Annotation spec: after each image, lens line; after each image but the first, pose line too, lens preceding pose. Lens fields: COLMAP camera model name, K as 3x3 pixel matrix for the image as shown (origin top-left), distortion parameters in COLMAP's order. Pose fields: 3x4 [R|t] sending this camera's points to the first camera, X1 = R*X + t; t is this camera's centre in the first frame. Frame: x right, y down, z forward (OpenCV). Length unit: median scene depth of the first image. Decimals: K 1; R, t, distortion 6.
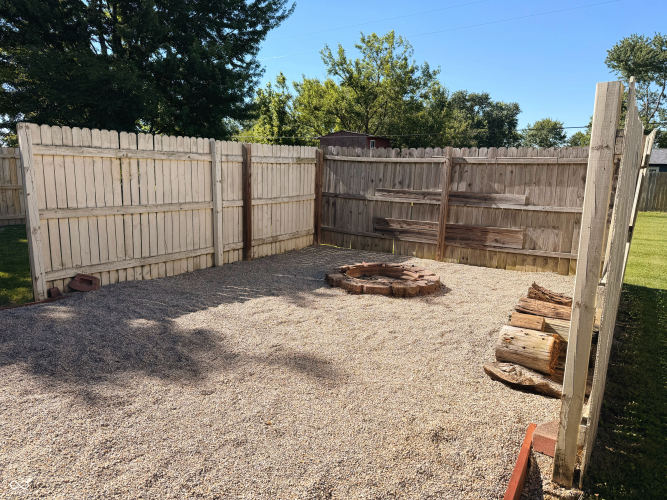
lens RADIAL K [[469.8, 0, 333.5], [0, 469.8, 250.0], [0, 0, 1]] dist [0.001705, 0.000798]
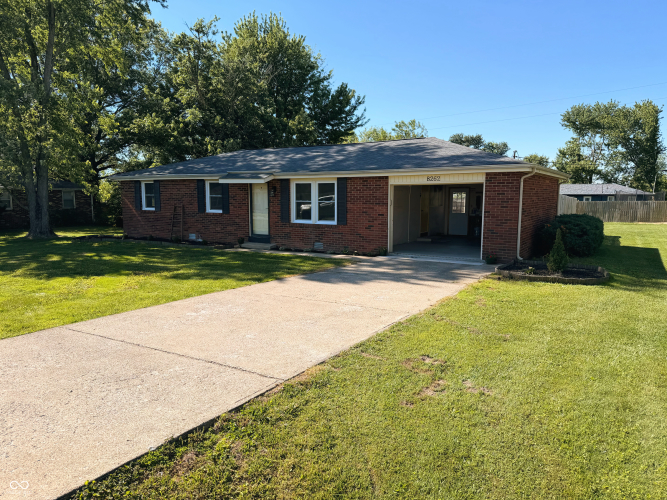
lens RADIAL K [[469.8, 0, 333.5], [0, 469.8, 250.0], [0, 0, 1]] dist [0.001705, 0.000798]
pose [[0.999812, -0.018876, -0.004451, -0.096996], [0.018541, 0.997644, -0.066046, 0.058819], [0.005687, 0.065951, 0.997807, -0.379504]]
